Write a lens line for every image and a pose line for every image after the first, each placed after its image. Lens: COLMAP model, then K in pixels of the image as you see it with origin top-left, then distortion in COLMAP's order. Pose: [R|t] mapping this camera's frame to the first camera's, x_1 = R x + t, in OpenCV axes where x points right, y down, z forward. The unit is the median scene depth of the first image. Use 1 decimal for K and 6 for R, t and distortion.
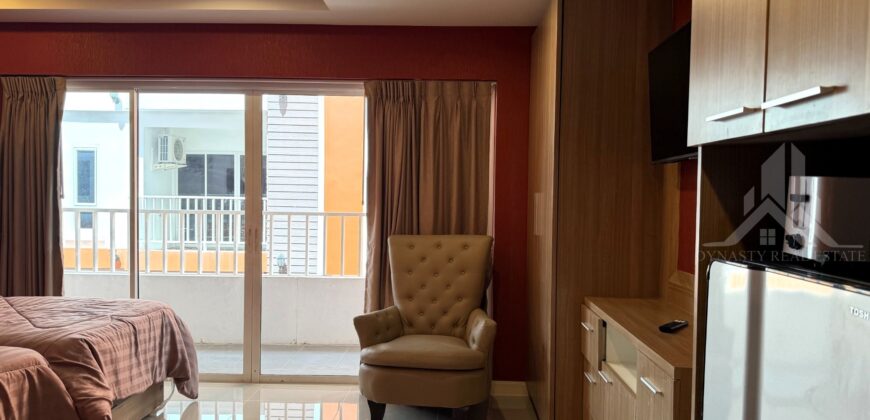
lens RADIAL K [[610.2, 0, 435.0], [0, 610.2, 210.0], [0, 0, 1]] dist [0.076044, -0.082375]
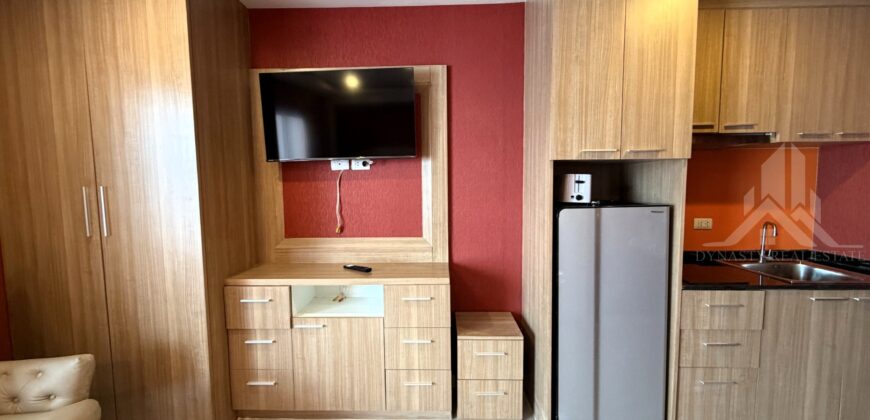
lens RADIAL K [[347.3, 0, 435.0], [0, 347.3, 210.0], [0, 0, 1]] dist [-0.001020, 0.000167]
pose [[-0.003573, -0.092521, 0.995704, -0.264655], [0.041578, 0.994836, 0.092590, -0.017948], [-0.999129, 0.041730, 0.000293, 0.446887]]
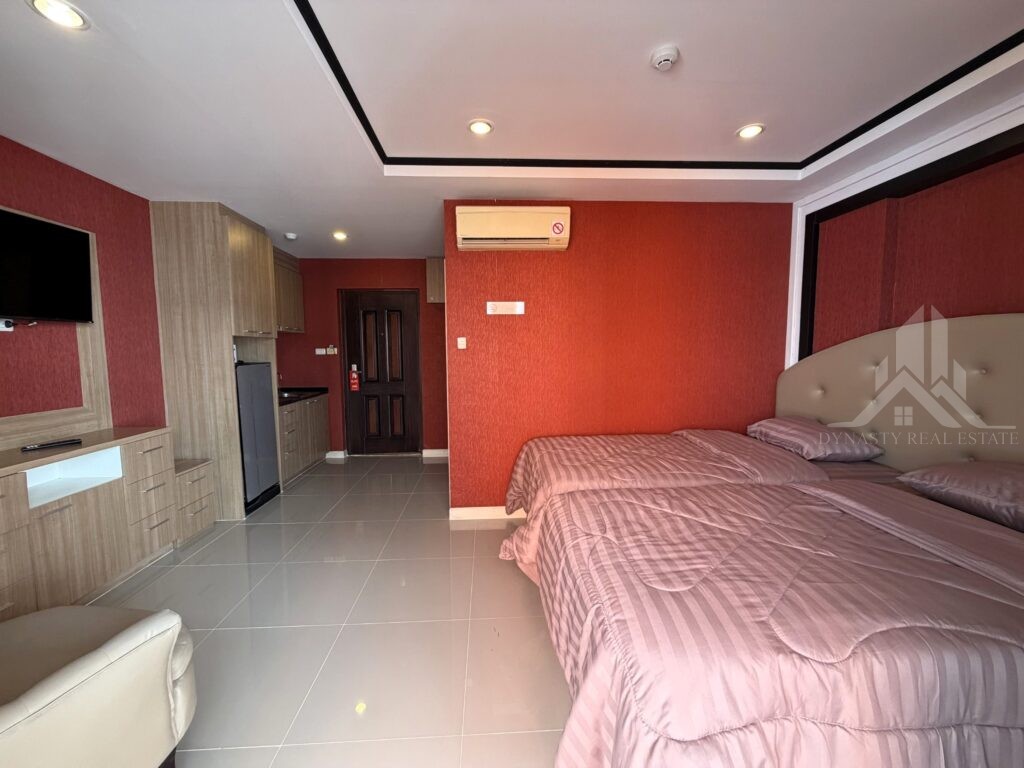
lens RADIAL K [[406.0, 0, 512.0], [0, 406.0, 384.0], [0, 0, 1]] dist [-0.001151, -0.000046]
pose [[-0.995361, -0.001031, -0.096203, -0.301104], [-0.011865, 0.993625, 0.112113, -0.033487], [0.095475, 0.112734, -0.989028, 1.102230]]
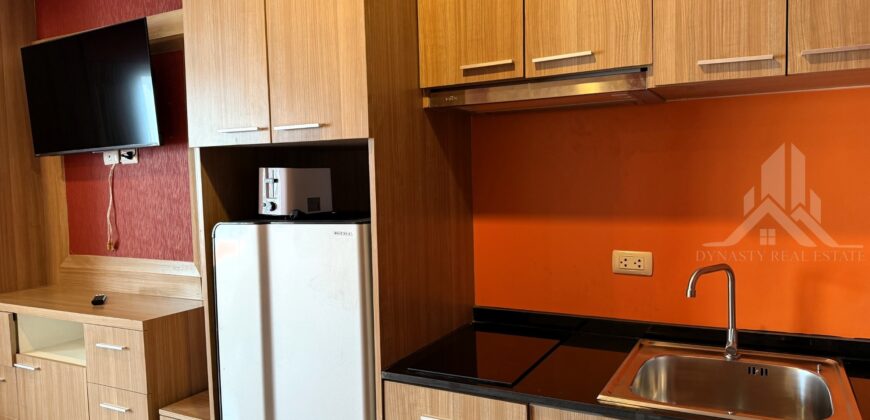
lens RADIAL K [[606.6, 0, 435.0], [0, 606.6, 210.0], [0, 0, 1]] dist [-0.004609, -0.003356]
pose [[0.435257, -0.080663, 0.896686, -0.188454], [0.062305, 0.996289, 0.059380, -0.002936], [-0.898148, 0.030022, 0.438667, -0.033021]]
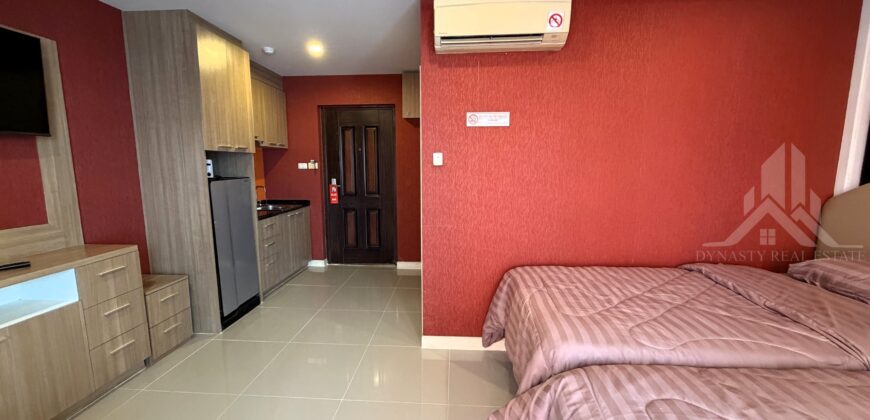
lens RADIAL K [[346.6, 0, 435.0], [0, 346.6, 210.0], [0, 0, 1]] dist [-0.000500, -0.000048]
pose [[-0.999611, -0.017788, 0.021498, -0.290259], [-0.014088, 0.986786, 0.161416, -0.032623], [-0.024086, 0.161051, -0.986652, 0.928082]]
